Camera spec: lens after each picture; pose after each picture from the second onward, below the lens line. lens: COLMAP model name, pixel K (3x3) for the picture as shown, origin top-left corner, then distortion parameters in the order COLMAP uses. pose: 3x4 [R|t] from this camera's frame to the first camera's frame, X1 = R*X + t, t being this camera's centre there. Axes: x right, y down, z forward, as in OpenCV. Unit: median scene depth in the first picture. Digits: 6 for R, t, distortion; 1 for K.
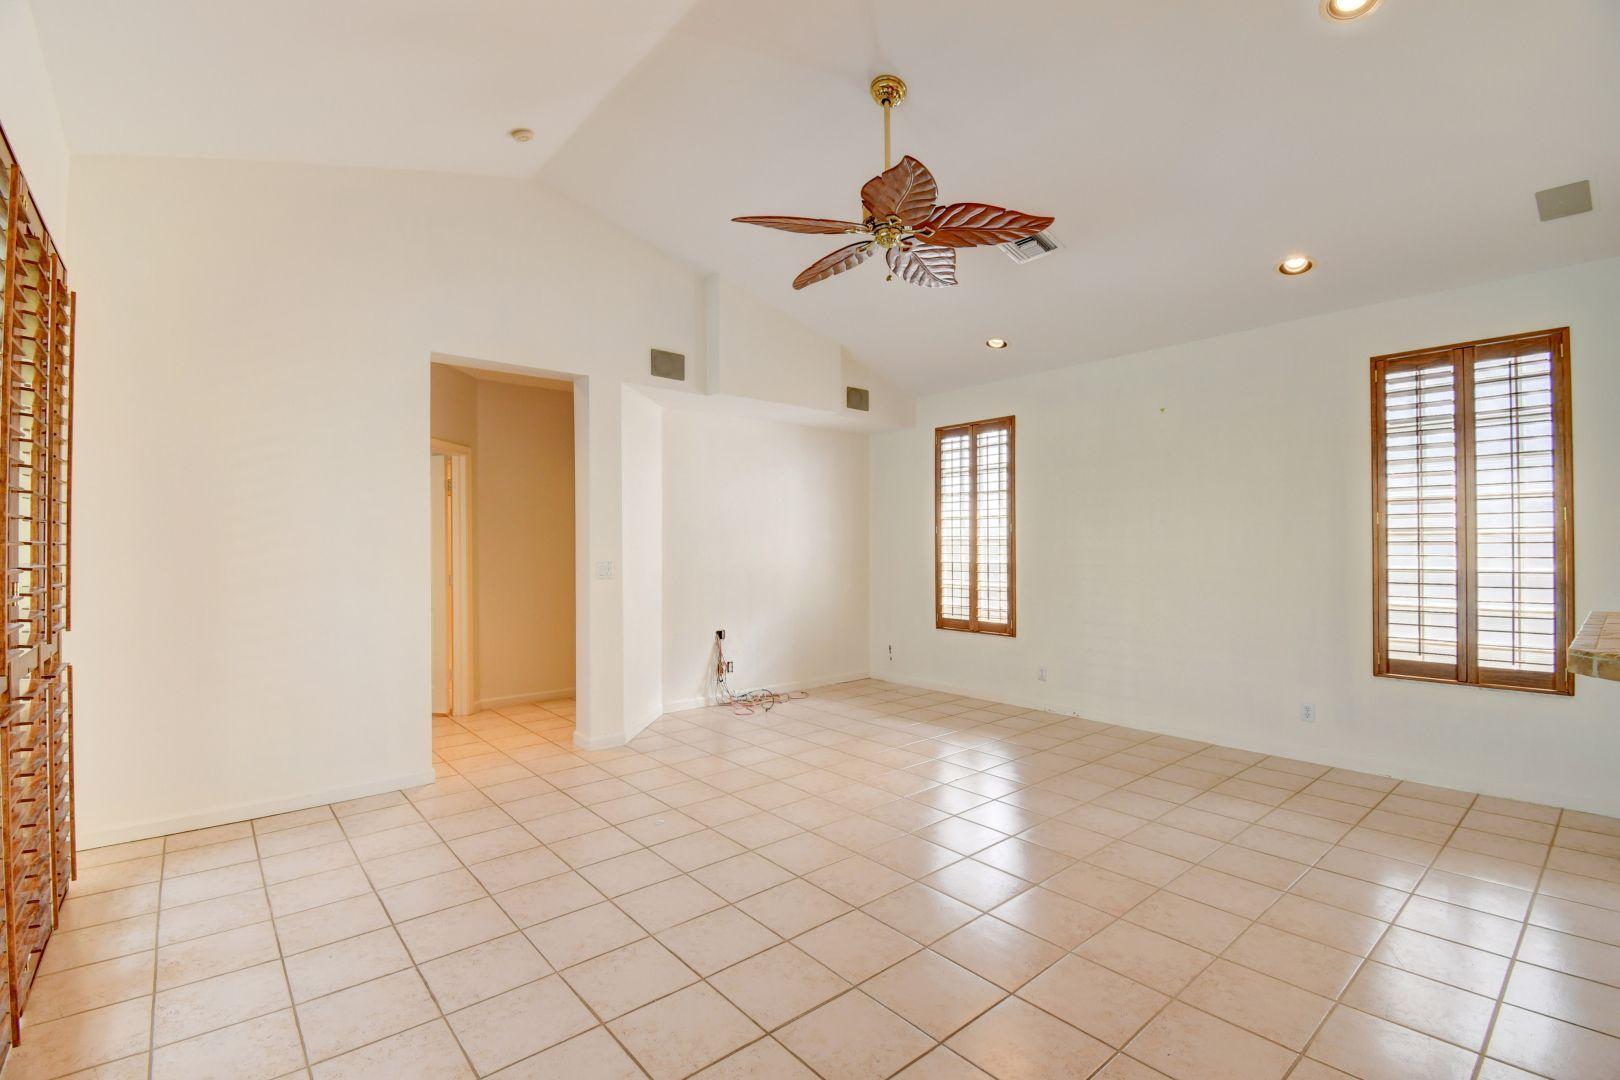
lens RADIAL K [[719.7, 0, 815.0], [0, 719.7, 542.0], [0, 0, 1]] dist [0.003857, -0.014568]
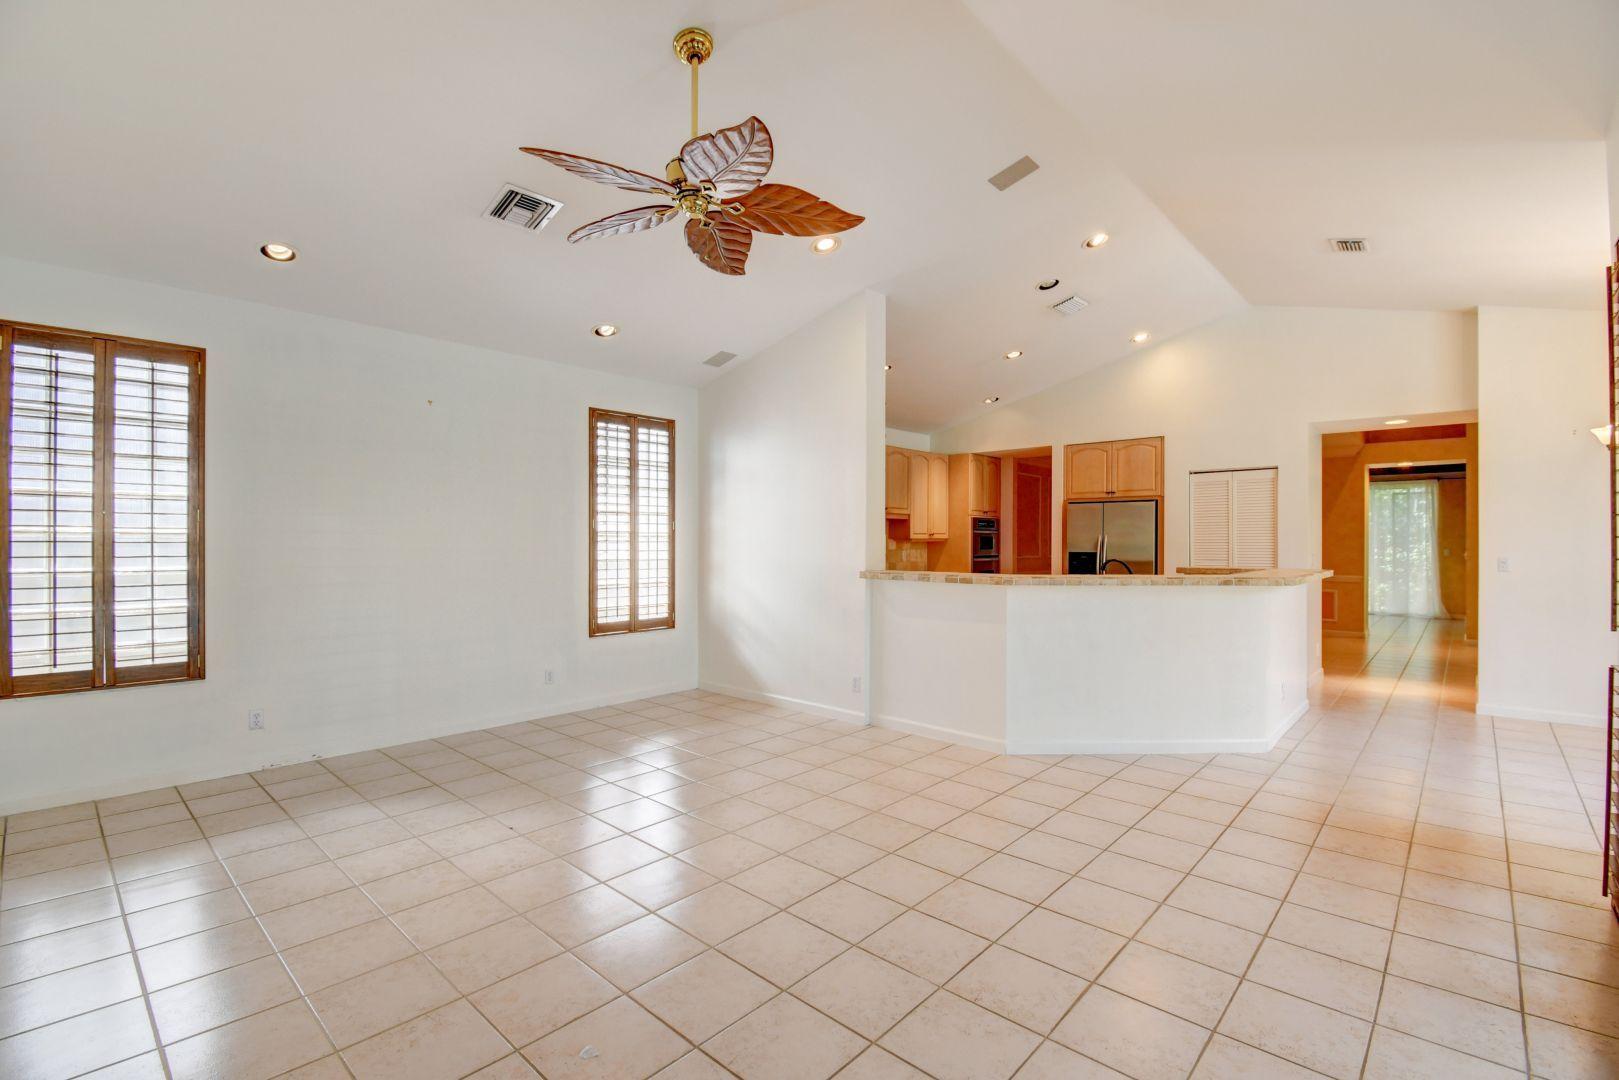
lens RADIAL K [[719.2, 0, 802.1], [0, 719.2, 544.7], [0, 0, 1]] dist [0.003857, -0.014568]
pose [[-0.102472, 0.000140, 0.994736, -0.729673], [-0.003828, 0.999993, -0.000535, 0.007767], [-0.994729, -0.003863, -0.102470, 0.838953]]
